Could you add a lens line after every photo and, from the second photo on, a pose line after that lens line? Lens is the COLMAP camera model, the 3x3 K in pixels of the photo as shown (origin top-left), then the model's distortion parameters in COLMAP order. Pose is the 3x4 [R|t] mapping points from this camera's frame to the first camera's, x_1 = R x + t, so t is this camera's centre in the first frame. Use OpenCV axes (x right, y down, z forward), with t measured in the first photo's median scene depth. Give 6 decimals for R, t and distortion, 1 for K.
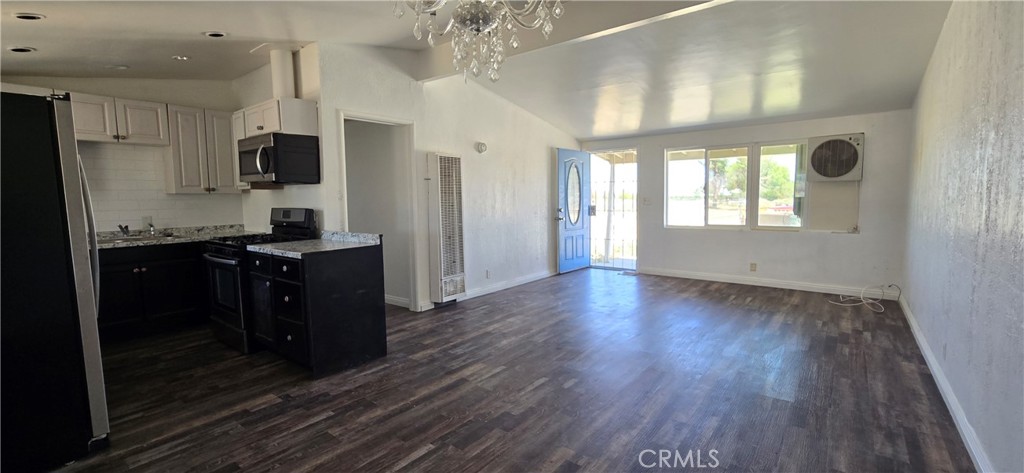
lens RADIAL K [[423.8, 0, 518.8], [0, 423.8, 234.3], [0, 0, 1]] dist [-0.001031, 0.001018]
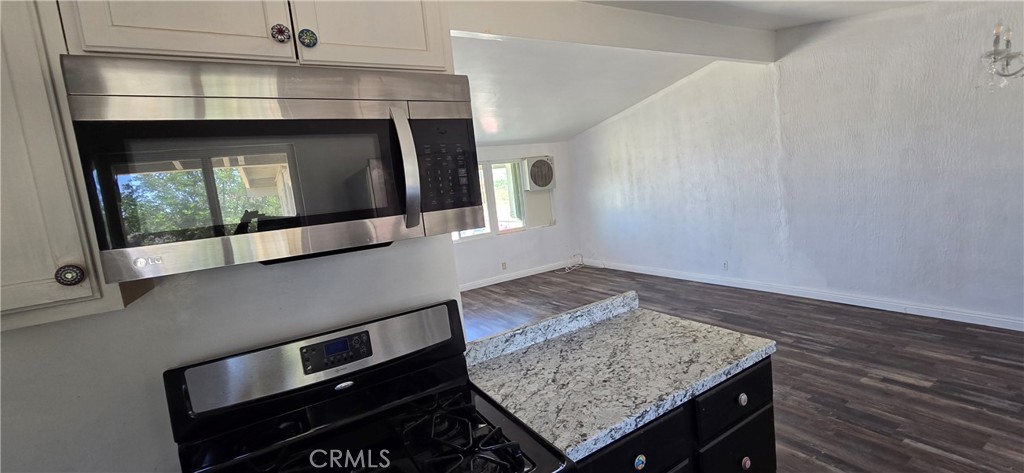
lens RADIAL K [[423.8, 0, 516.1], [0, 423.8, 240.2], [0, 0, 1]] dist [-0.001031, 0.001018]
pose [[0.352668, -0.144147, 0.924579, -0.807210], [0.185672, 0.979198, 0.081840, -0.129960], [-0.917143, 0.142806, 0.372096, 0.811574]]
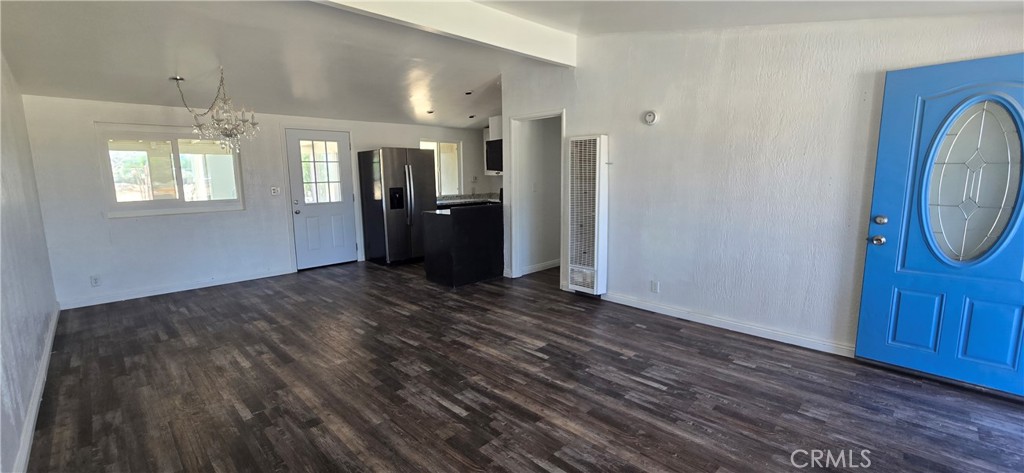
lens RADIAL K [[423.8, 0, 510.9], [0, 423.8, 233.3], [0, 0, 1]] dist [-0.001031, 0.001018]
pose [[-0.125278, 0.156592, -0.979686, 1.004861], [-0.073073, 0.983327, 0.166519, -0.156125], [0.989427, 0.092450, -0.111746, 1.218058]]
